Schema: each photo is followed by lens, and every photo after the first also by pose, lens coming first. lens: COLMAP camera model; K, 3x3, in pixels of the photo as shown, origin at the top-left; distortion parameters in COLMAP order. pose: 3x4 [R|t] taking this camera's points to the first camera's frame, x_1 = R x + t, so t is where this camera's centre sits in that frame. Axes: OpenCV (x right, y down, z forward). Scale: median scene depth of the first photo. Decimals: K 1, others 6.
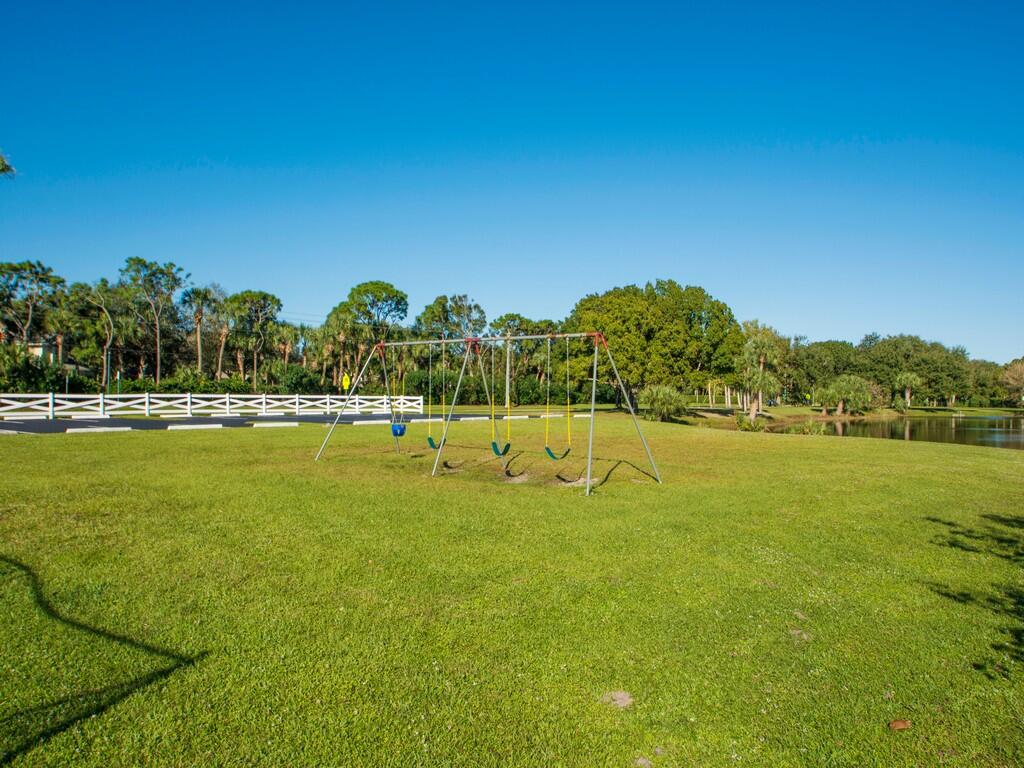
lens RADIAL K [[649.1, 0, 510.9], [0, 649.1, 387.4], [0, 0, 1]] dist [-0.035491, 0.000375]
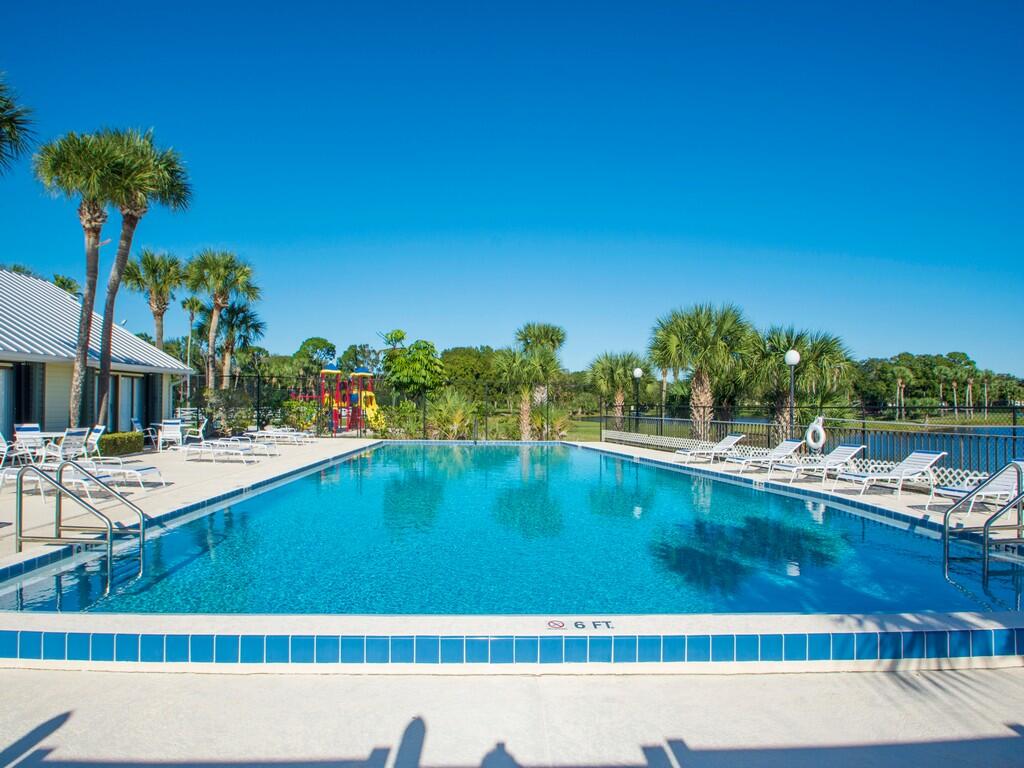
lens RADIAL K [[564.0, 0, 496.5], [0, 564.0, 403.4], [0, 0, 1]] dist [-0.016839, 0.000375]
pose [[0.970522, -0.007096, 0.240909, -0.128087], [0.004243, 0.999915, 0.012362, -0.012184], [-0.240976, -0.010976, 0.970469, -0.605038]]
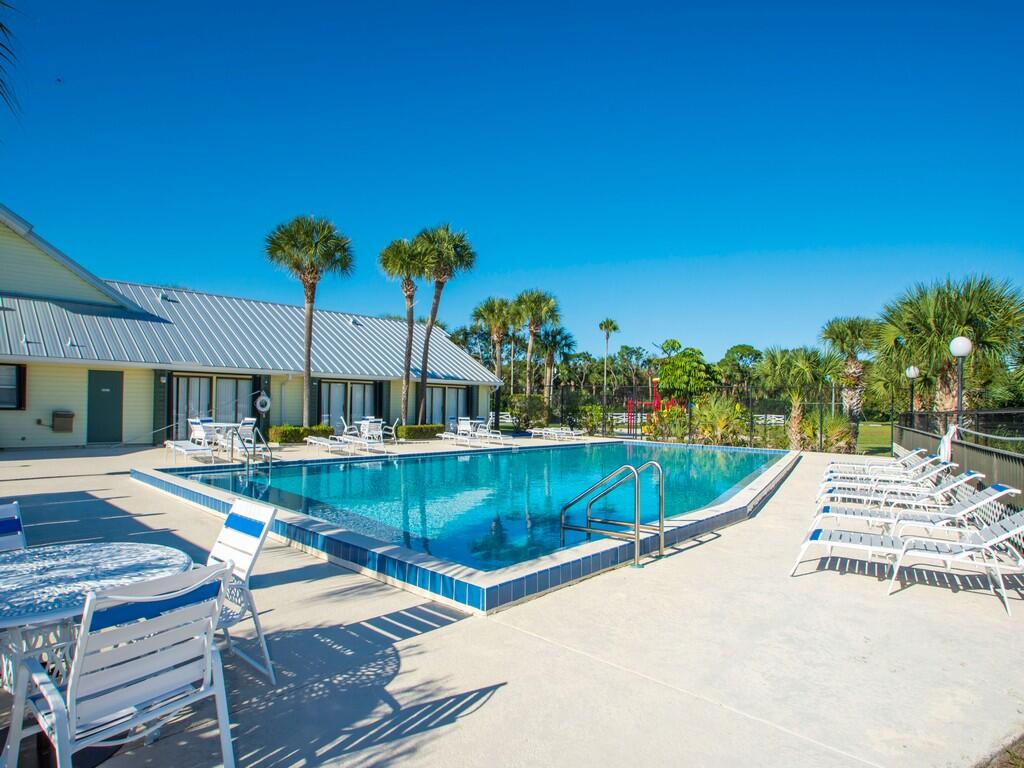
lens RADIAL K [[564.0, 0, 507.2], [0, 564.0, 408.9], [0, 0, 1]] dist [-0.016839, 0.000375]
pose [[0.861268, 0.003290, -0.508140, 0.005315], [-0.000401, 0.999983, 0.005796, -0.009800], [0.508151, -0.004788, 0.861255, -0.627299]]
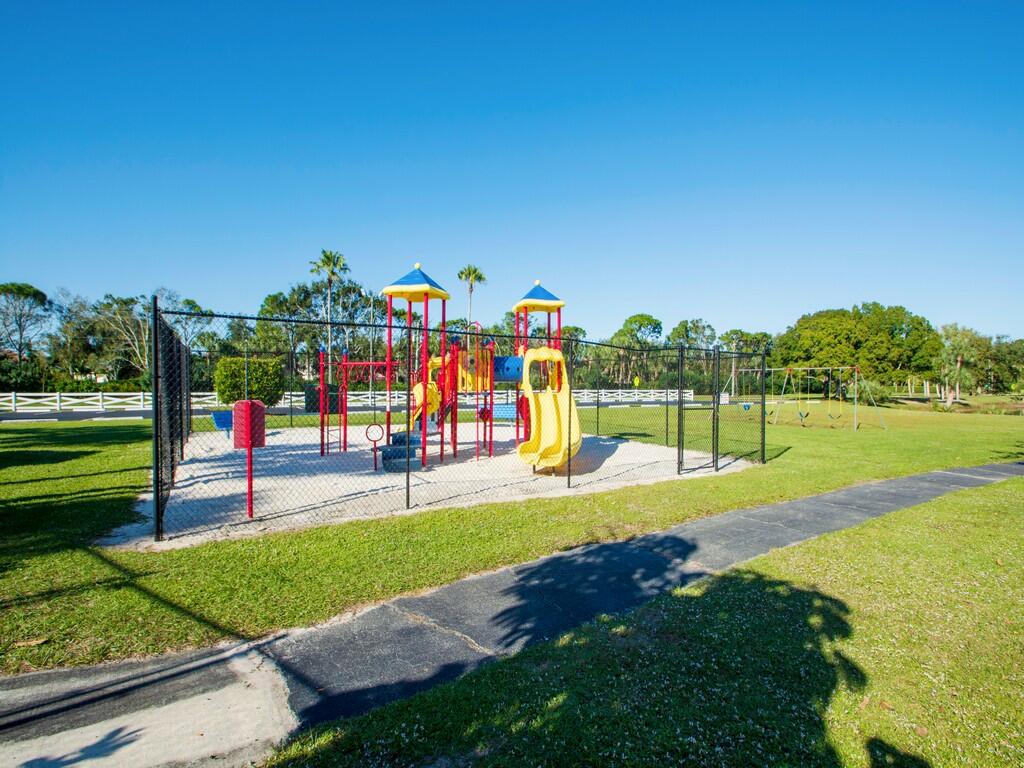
lens RADIAL K [[482.5, 0, 516.4], [0, 482.5, 391.9], [0, 0, 1]] dist [-0.010461, -0.004935]
pose [[0.925651, -0.006193, -0.378328, -0.060208], [0.013918, 0.999747, 0.017689, -0.006004], [0.378122, -0.021640, 0.925503, -0.187986]]
